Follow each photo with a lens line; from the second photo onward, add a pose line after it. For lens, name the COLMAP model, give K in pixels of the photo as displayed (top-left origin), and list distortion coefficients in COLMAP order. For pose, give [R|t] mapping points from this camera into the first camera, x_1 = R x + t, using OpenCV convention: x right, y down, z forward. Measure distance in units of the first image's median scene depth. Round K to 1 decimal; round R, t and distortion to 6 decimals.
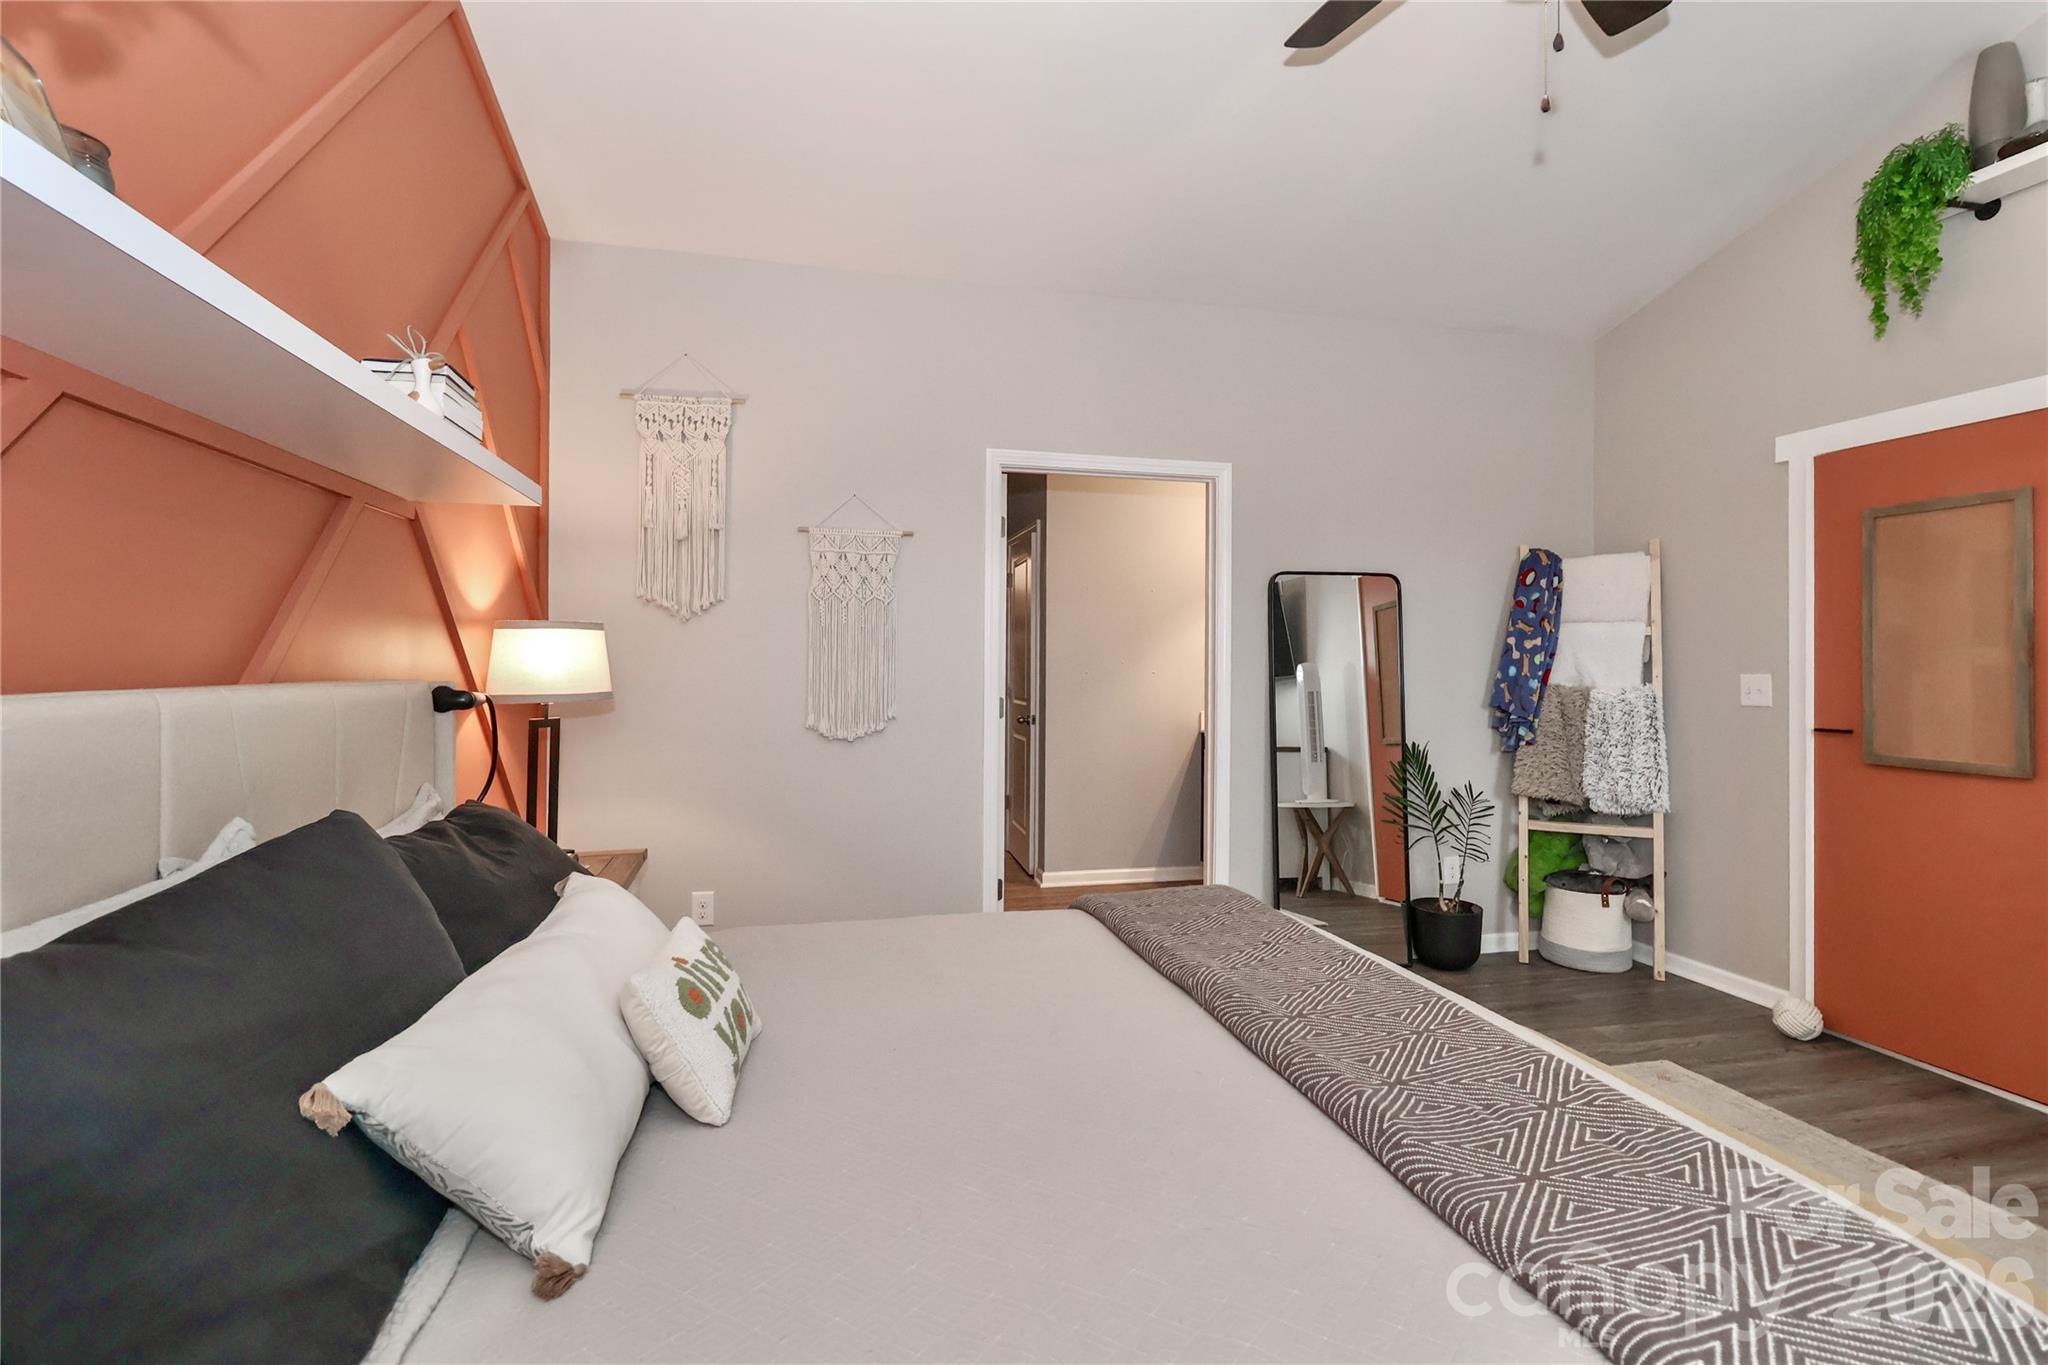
lens RADIAL K [[960.4, 0, 1026.3], [0, 960.4, 663.0], [0, 0, 1]] dist [0.014077, -0.010655]
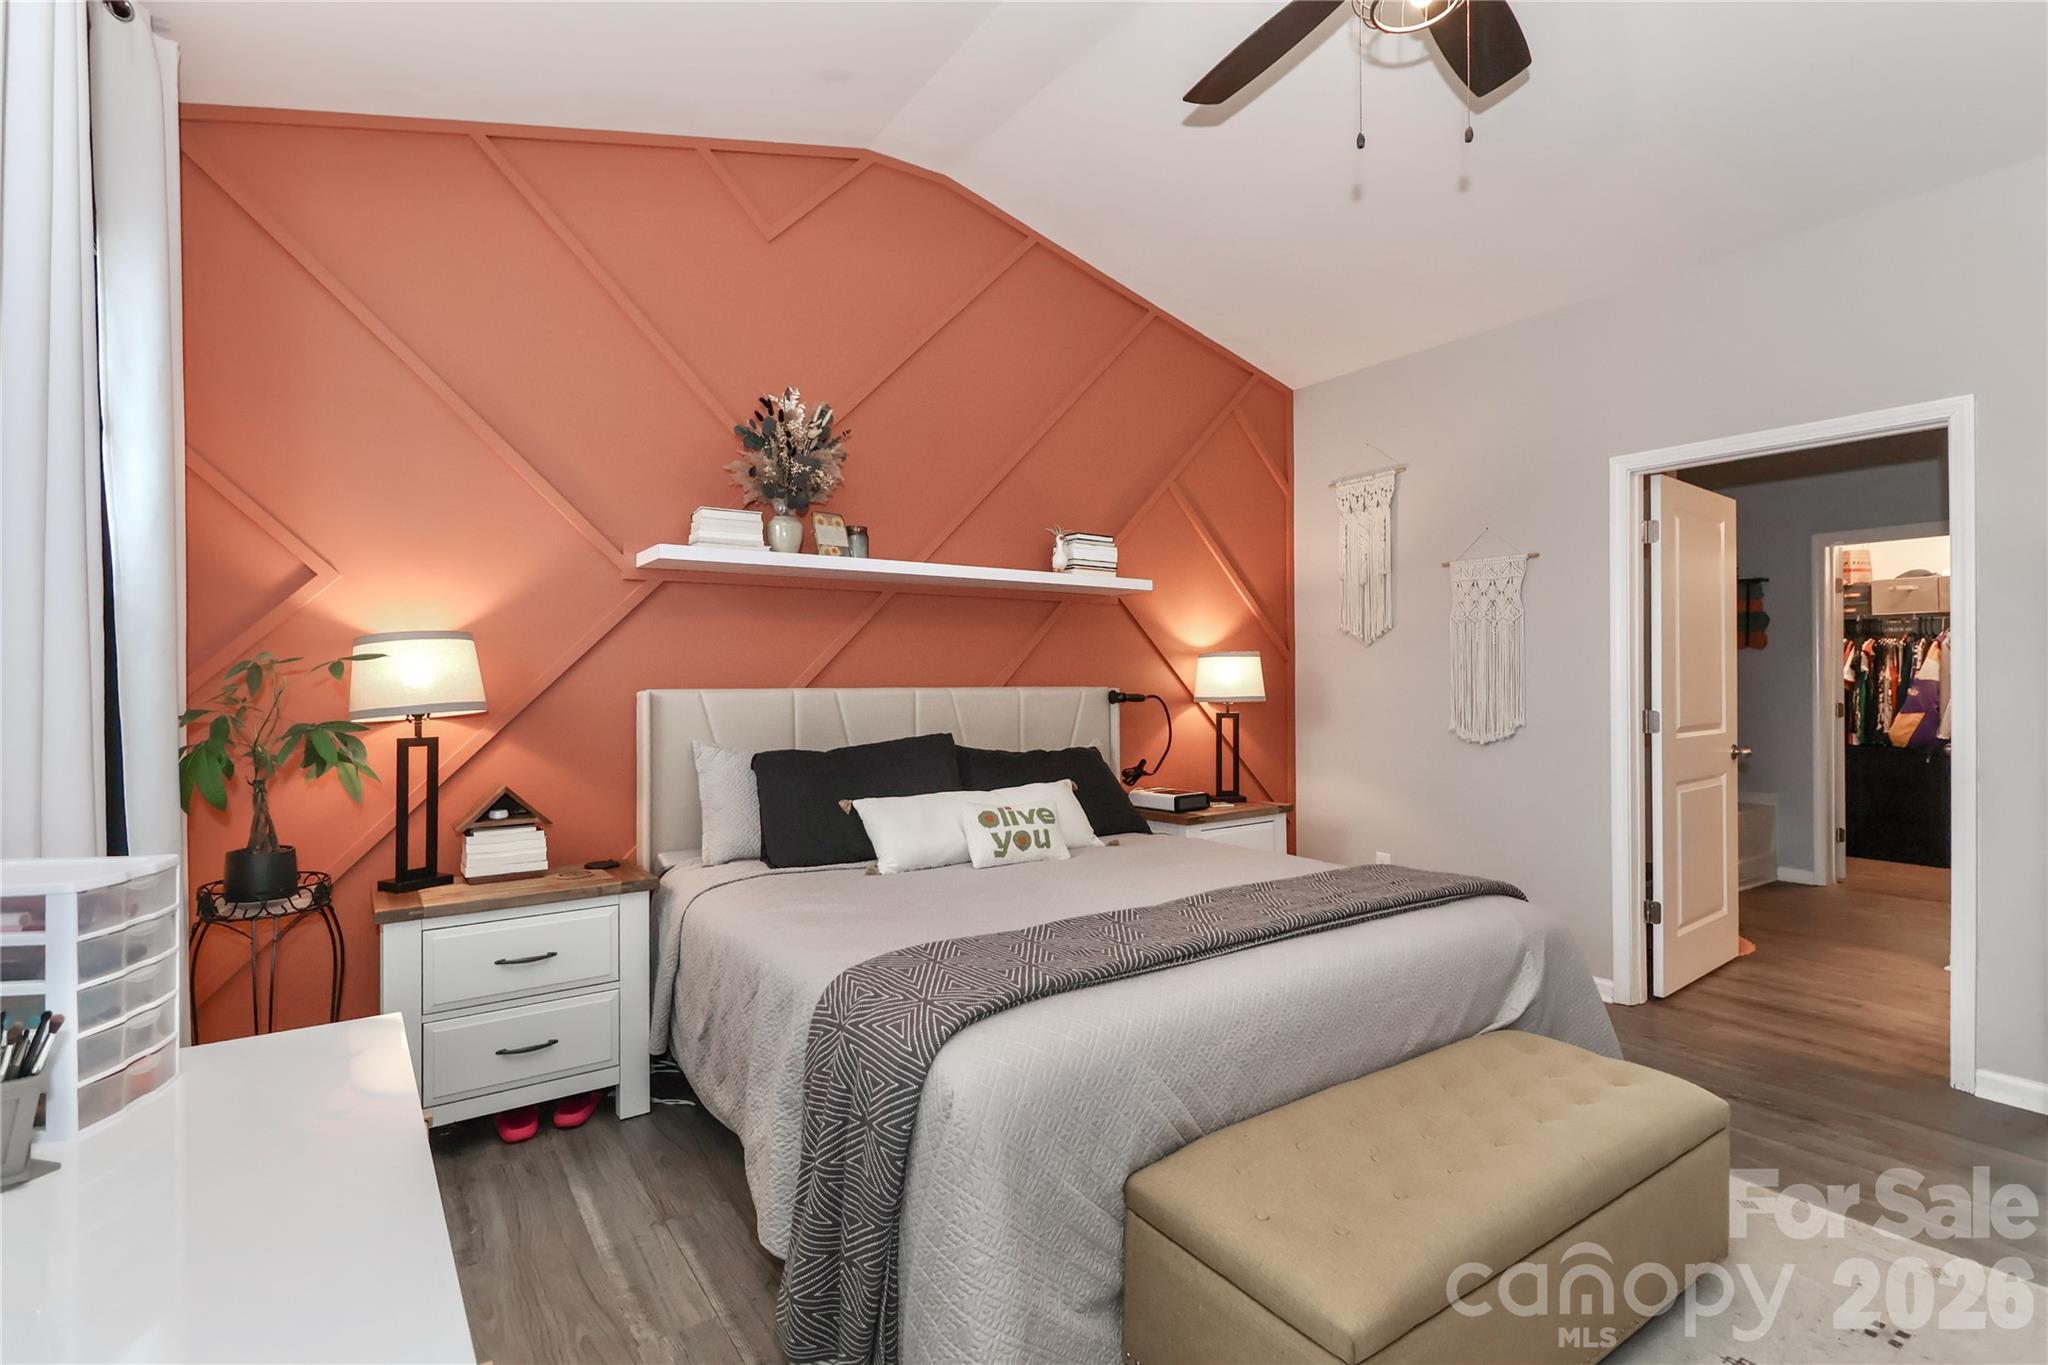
lens RADIAL K [[960.4, 0, 1029.3], [0, 960.4, 676.1], [0, 0, 1]] dist [0.014077, -0.010655]
pose [[0.366080, -0.013407, -0.930487, 0.686012], [0.001349, 0.999903, -0.013877, 0.014583], [0.930582, 0.003824, 0.366063, 0.084690]]
